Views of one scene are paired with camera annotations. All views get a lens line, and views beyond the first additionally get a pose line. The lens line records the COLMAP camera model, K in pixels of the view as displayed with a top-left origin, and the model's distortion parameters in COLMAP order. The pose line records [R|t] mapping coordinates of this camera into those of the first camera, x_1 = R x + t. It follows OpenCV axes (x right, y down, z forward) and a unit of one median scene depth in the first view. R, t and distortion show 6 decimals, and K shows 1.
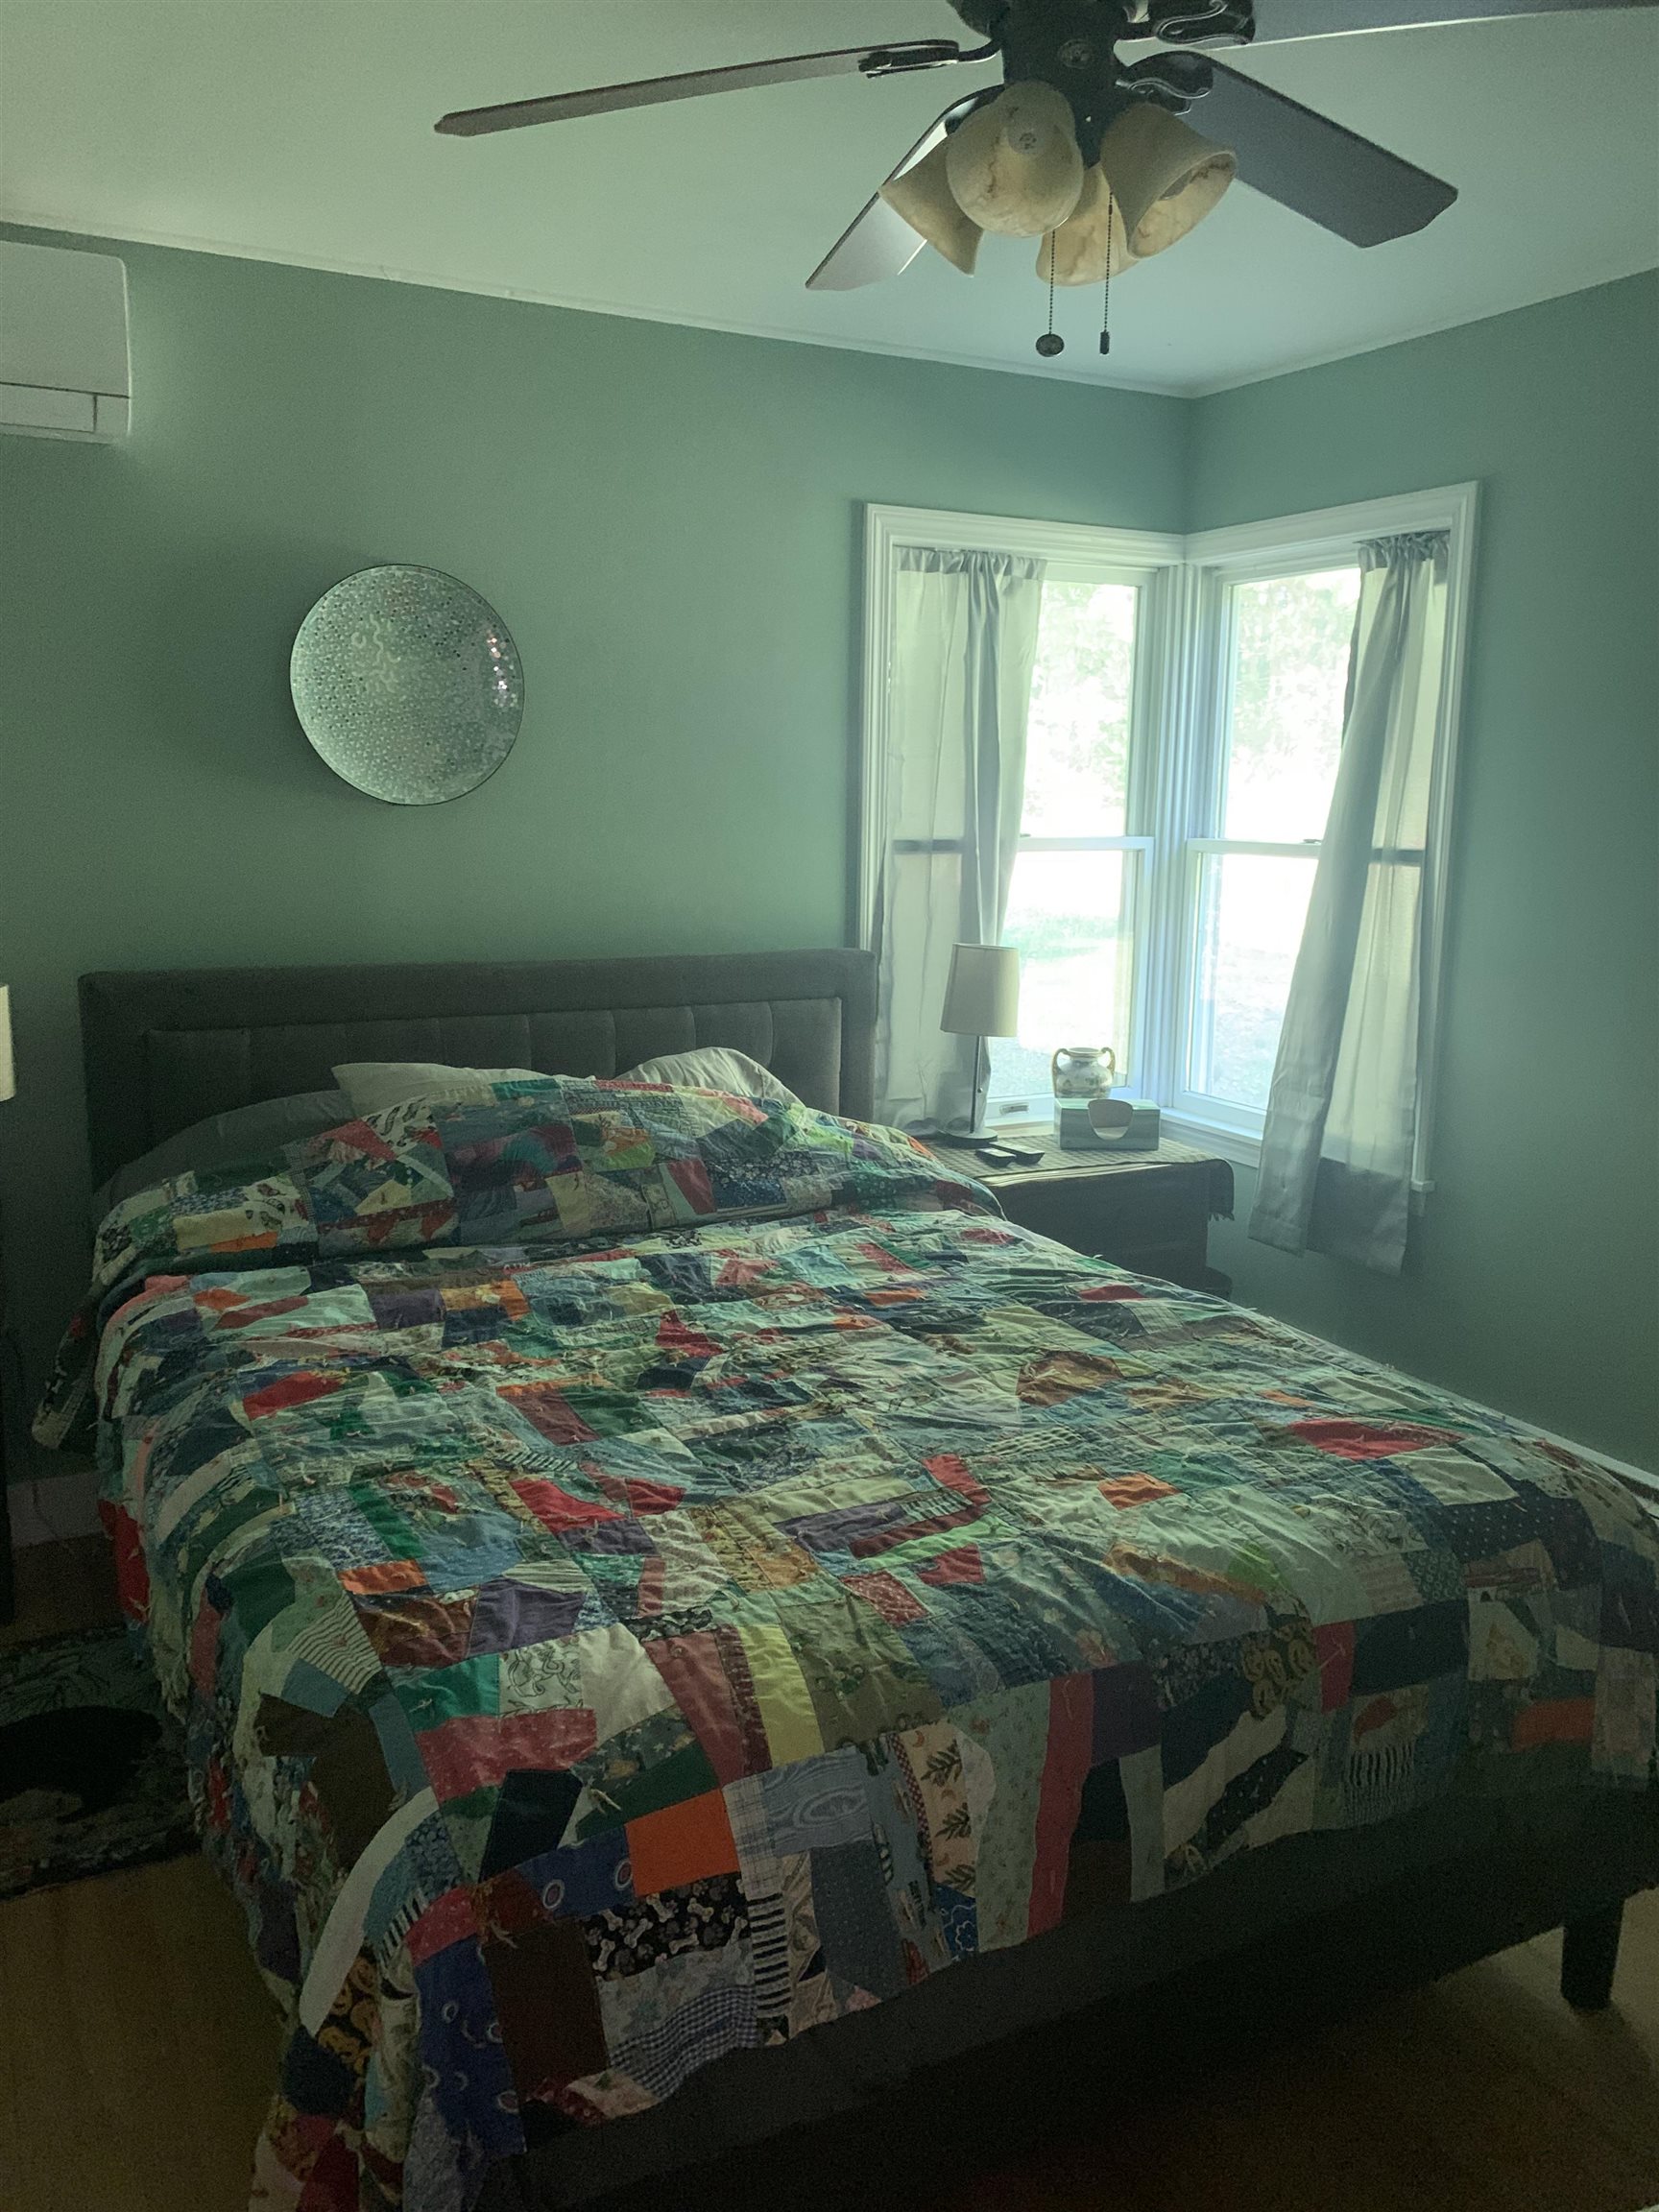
lens RADIAL K [[1676.7, 0, 835.8], [0, 1676.7, 1097.1], [0, 0, 1]] dist [0.014235, -0.013024]
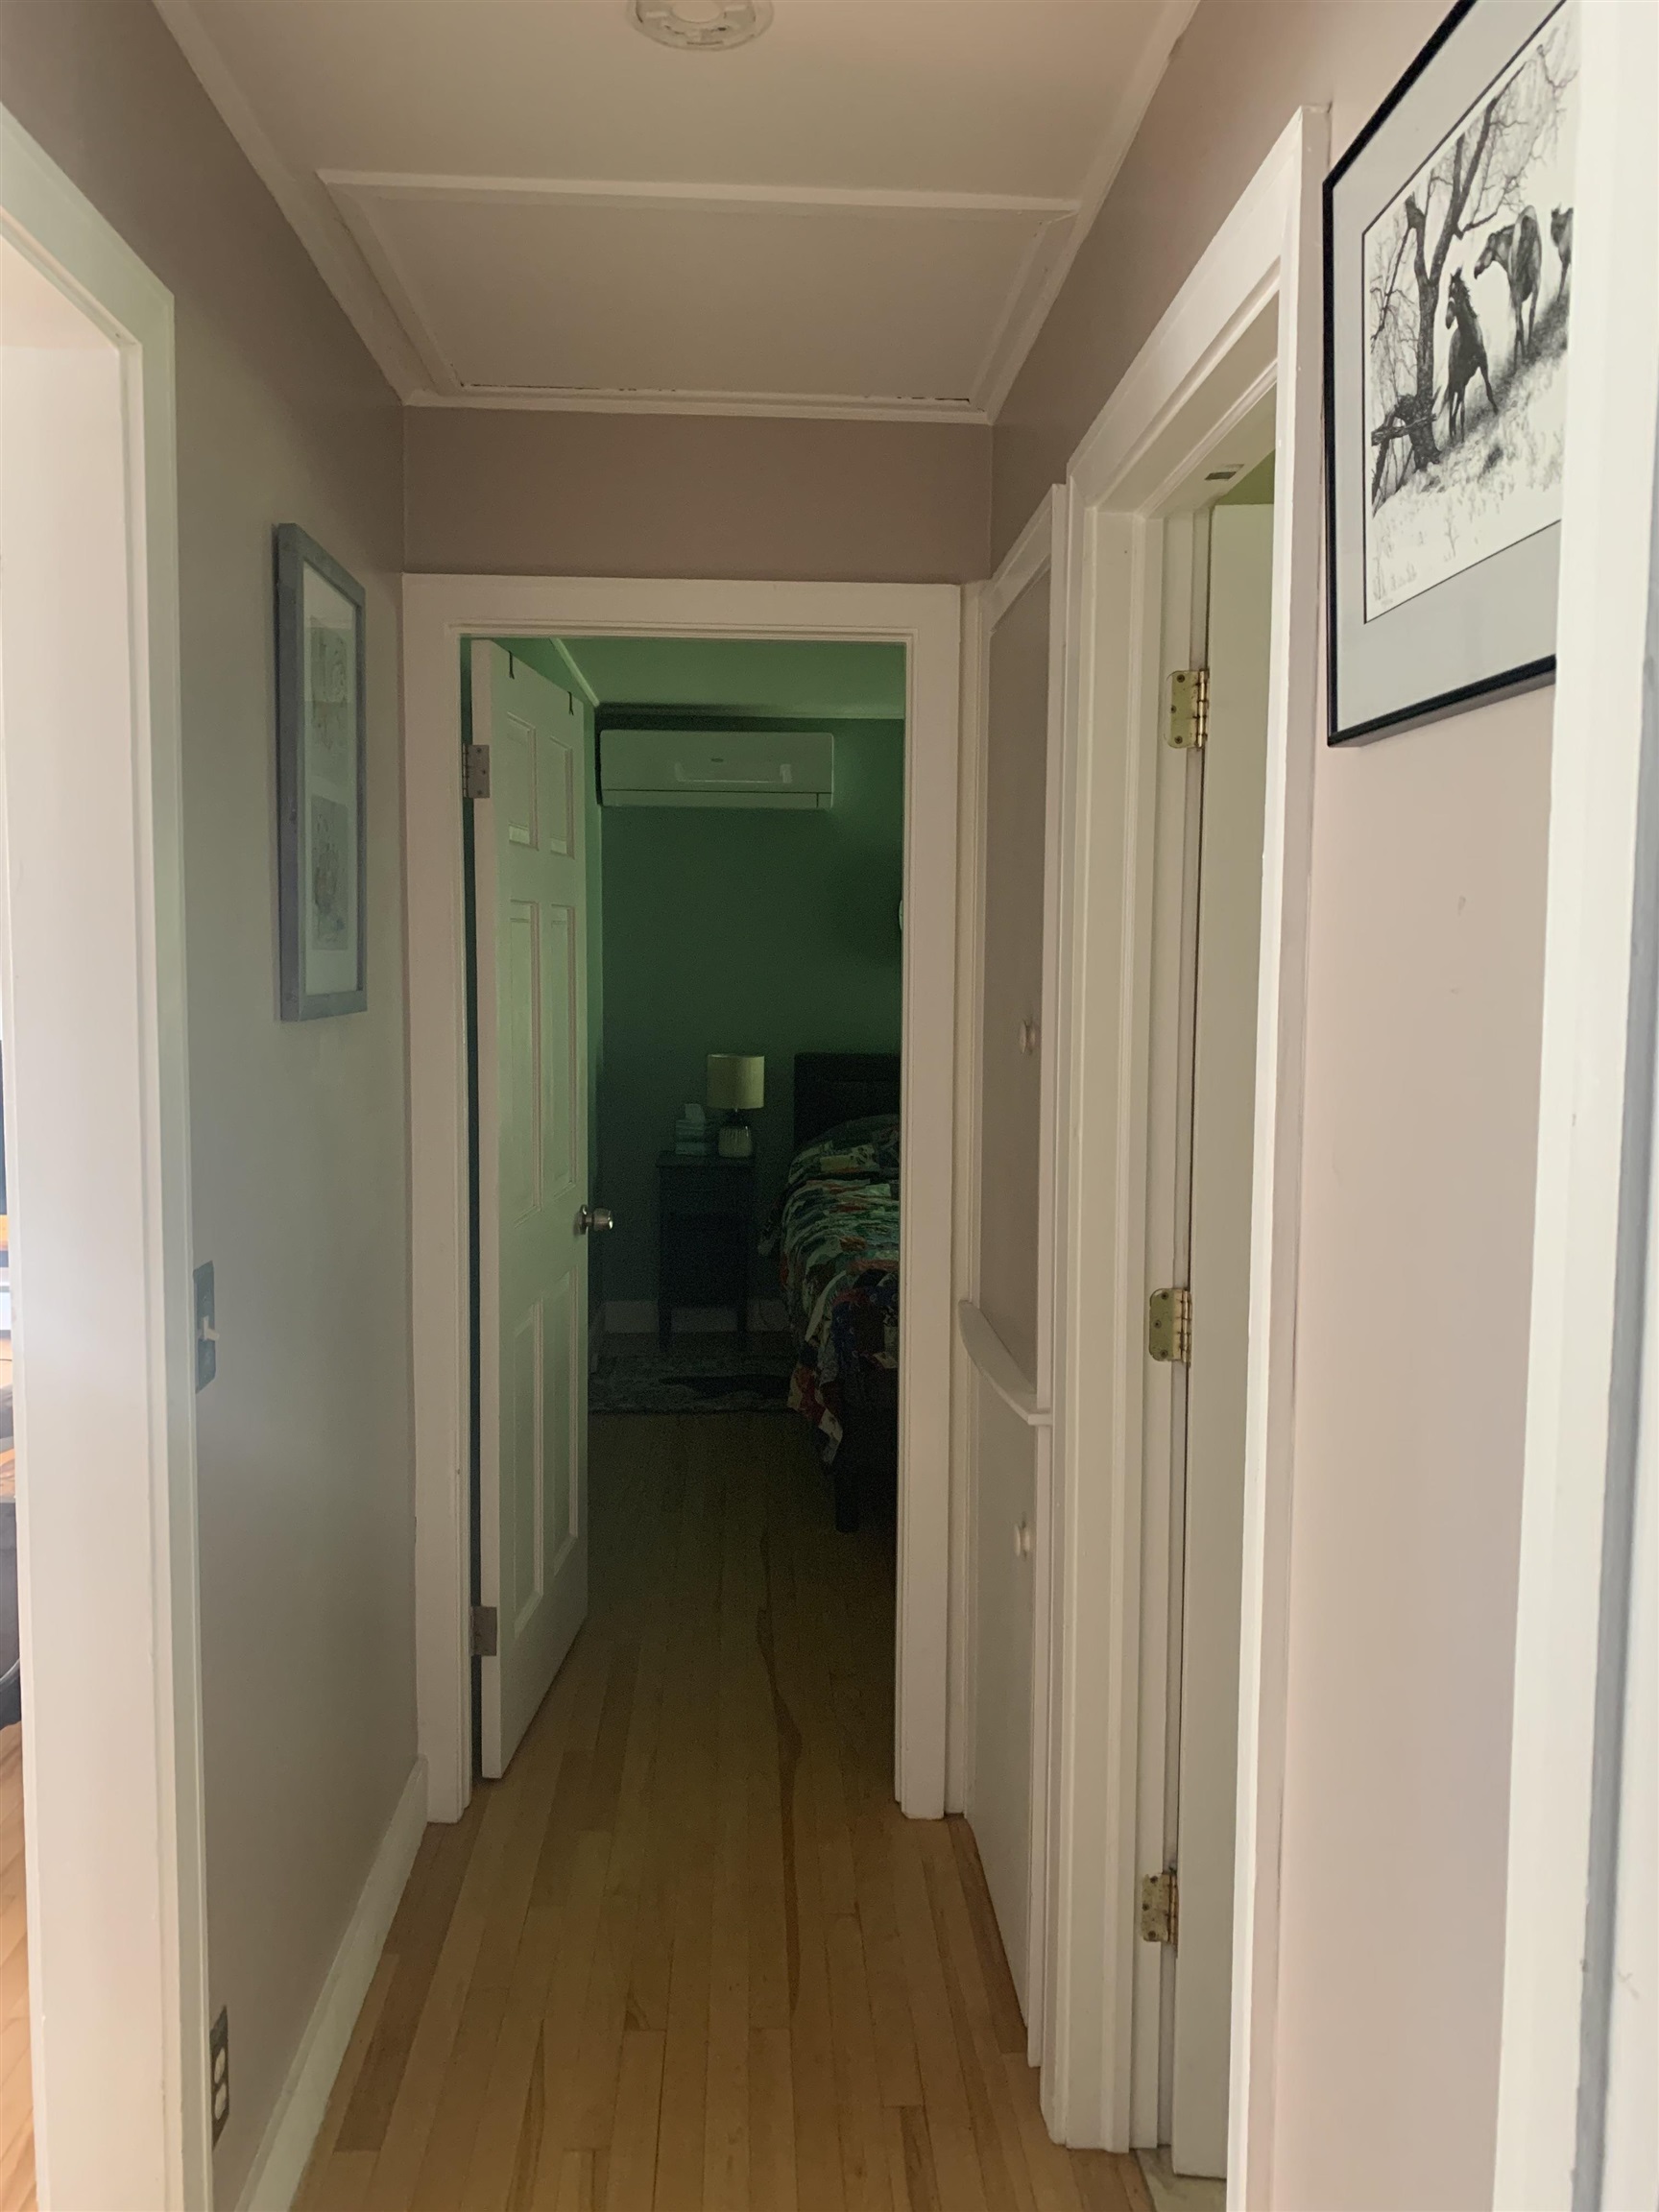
lens RADIAL K [[1676.7, 0, 830.0], [0, 1676.7, 1103.8], [0, 0, 1]] dist [0.014235, -0.013024]
pose [[0.904081, 0.031192, -0.426221, 0.573352], [-0.070078, 0.994653, -0.075856, 0.171811], [0.421576, 0.098449, 0.901433, -1.025355]]
